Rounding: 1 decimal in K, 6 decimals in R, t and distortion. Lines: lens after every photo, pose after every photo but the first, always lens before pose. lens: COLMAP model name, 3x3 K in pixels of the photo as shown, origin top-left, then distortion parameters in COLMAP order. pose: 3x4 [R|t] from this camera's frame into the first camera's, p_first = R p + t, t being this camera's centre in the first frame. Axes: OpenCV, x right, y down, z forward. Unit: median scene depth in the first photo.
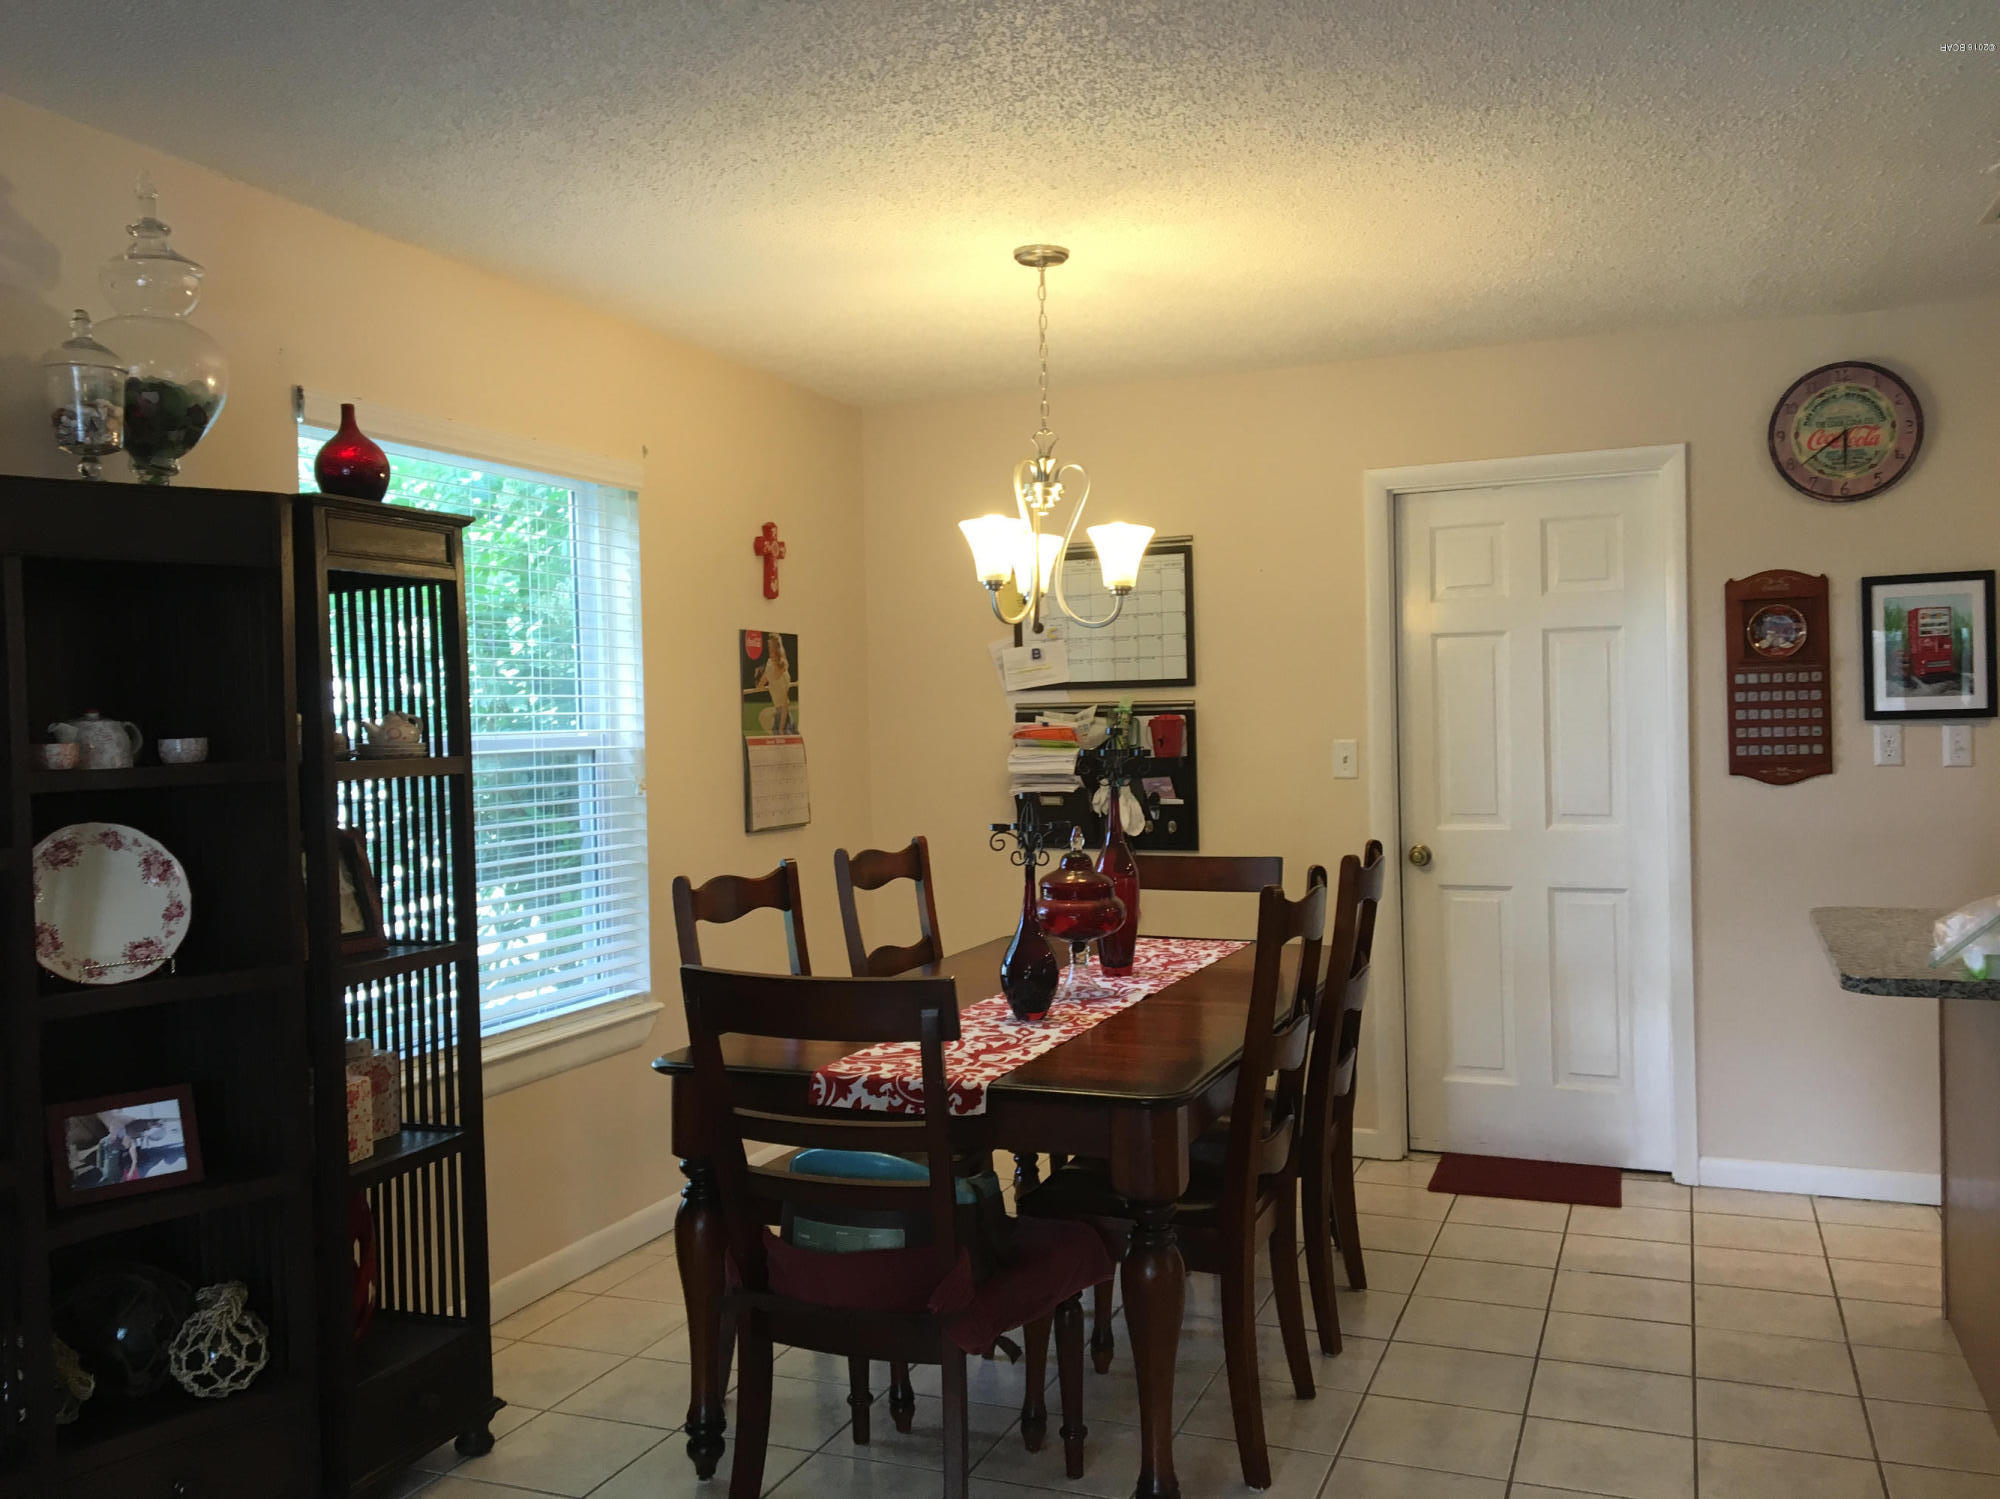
lens RADIAL K [[1678.7, 0, 1000.0], [0, 1678.7, 749.5], [0, 0, 1]] dist [0.153688, -0.251484]
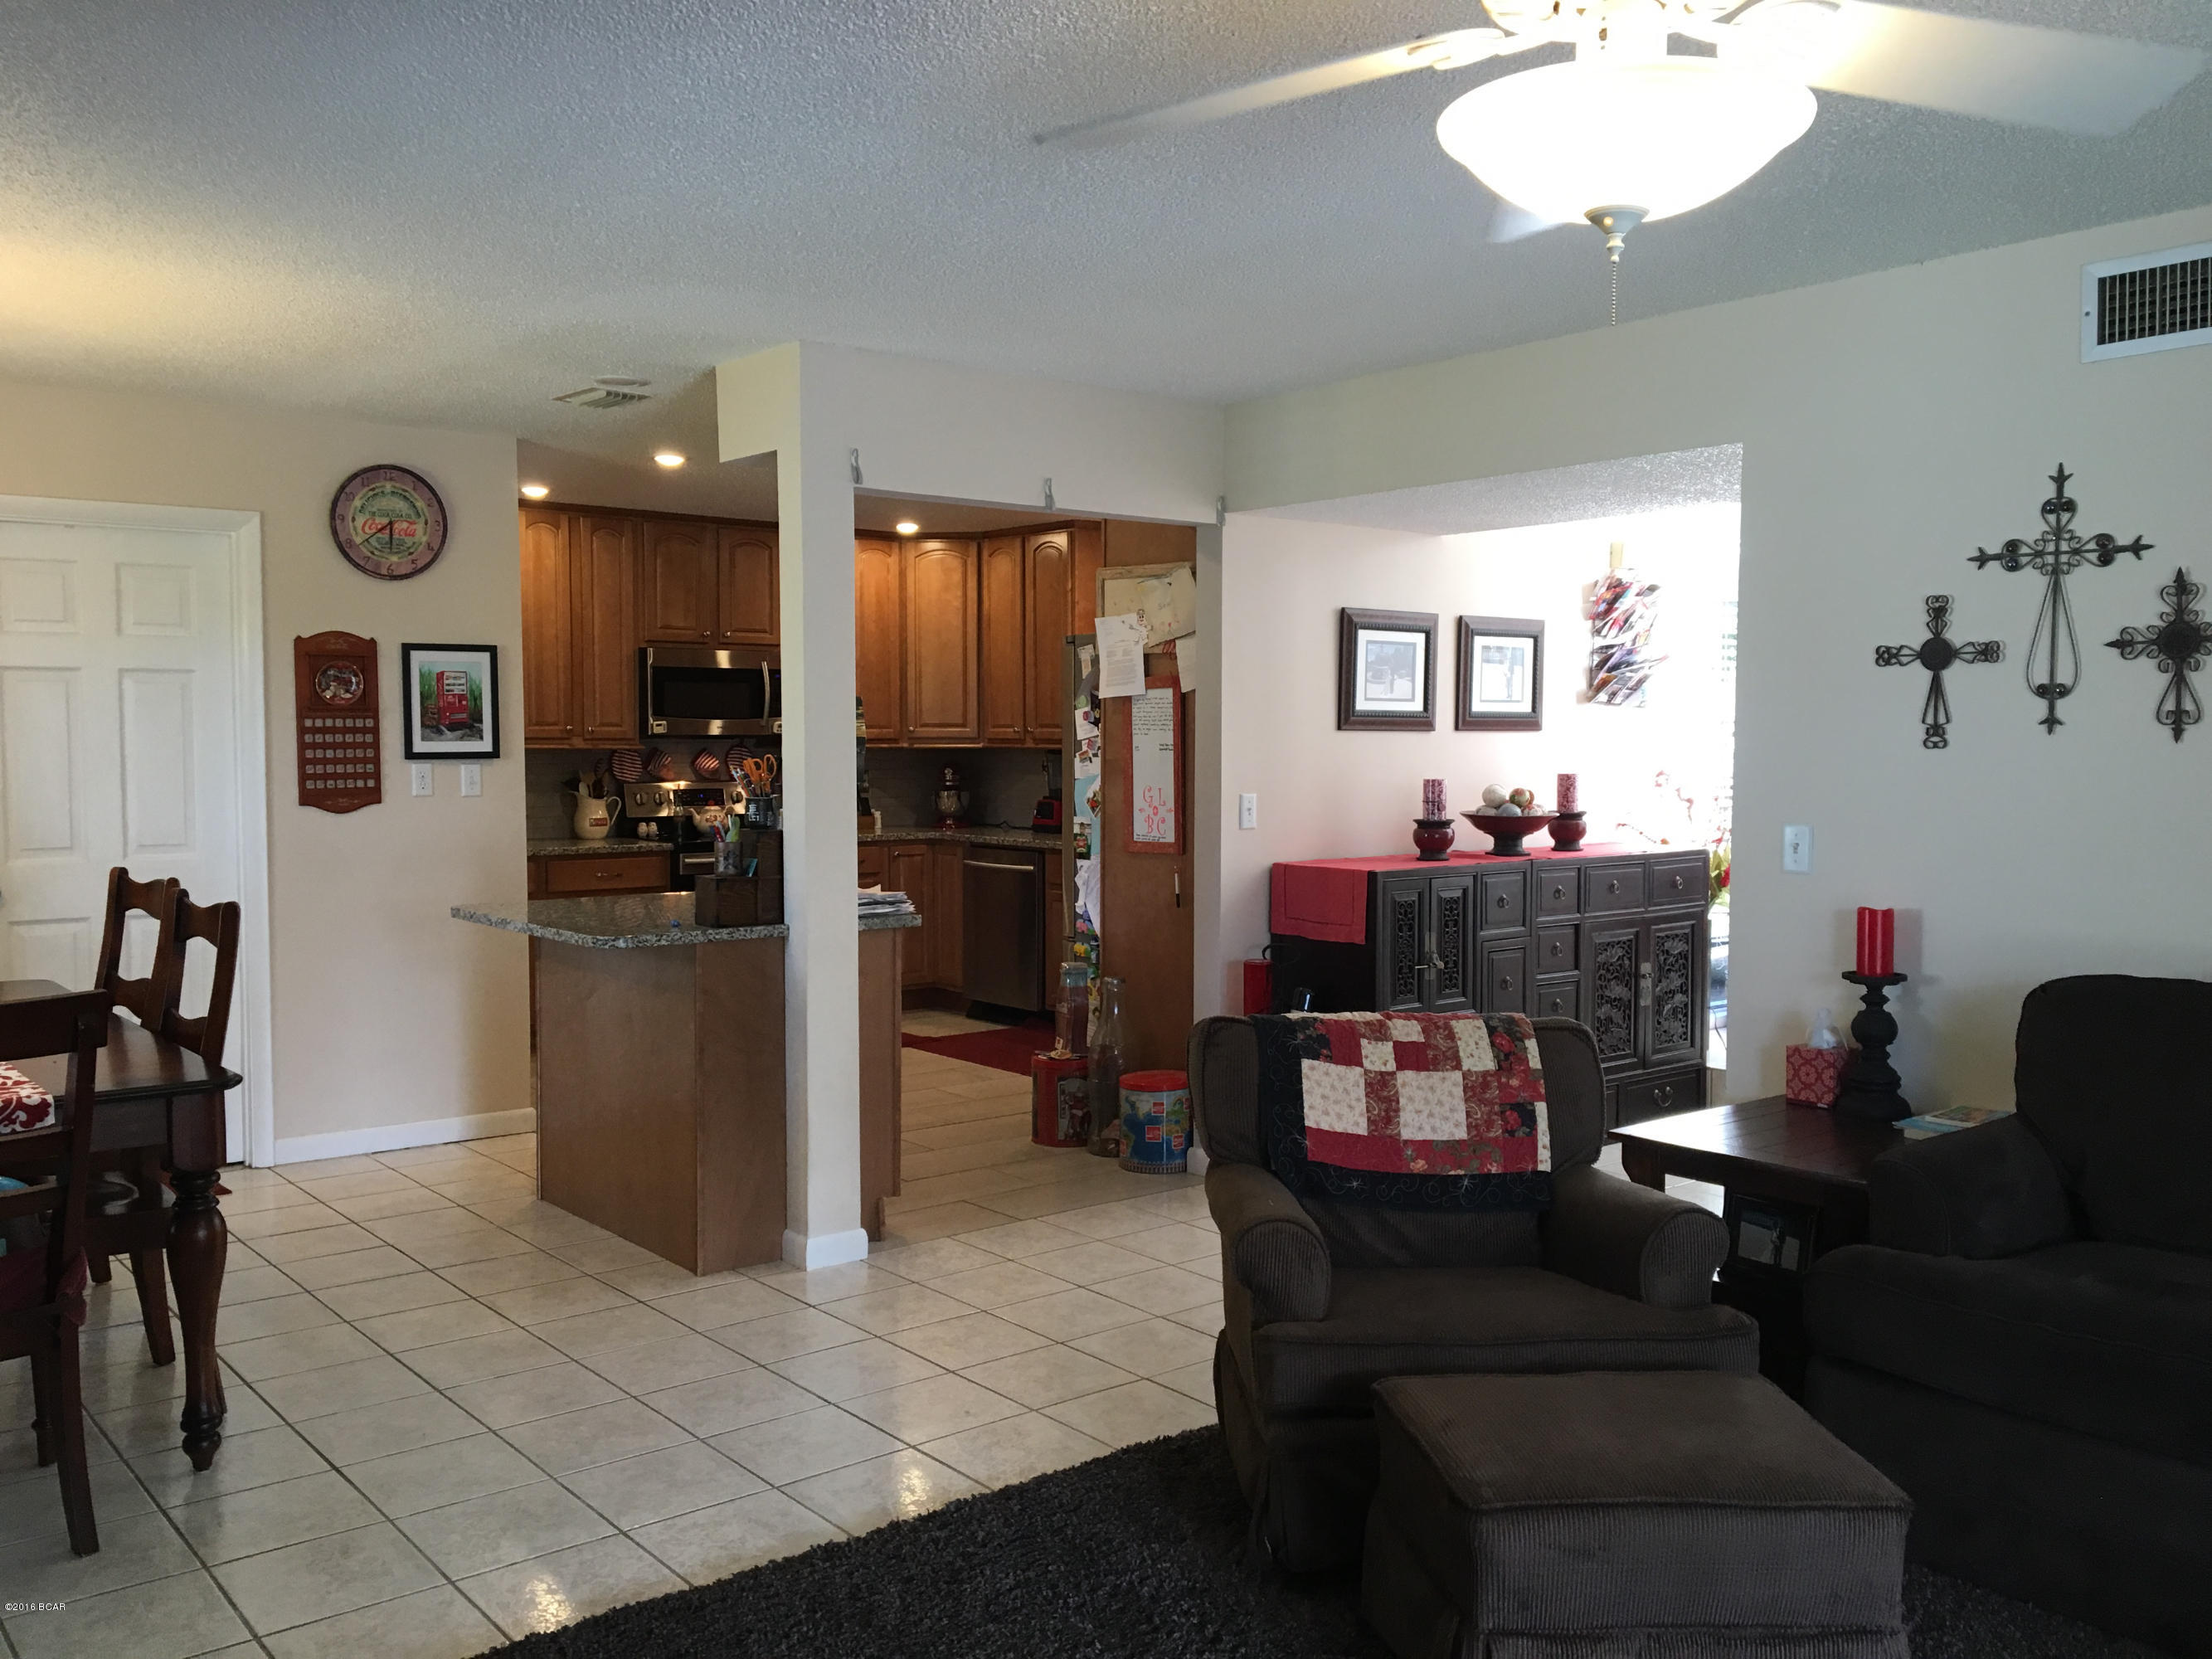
lens RADIAL K [[1856.7, 0, 1106.0], [0, 1856.7, 829.5], [0, 0, 1]] dist [0.153688, -0.251484]
pose [[0.488540, -0.024935, 0.872185, -0.429845], [0.005484, 0.999660, 0.025507, 0.001281], [-0.872524, -0.007678, 0.488511, -0.098995]]
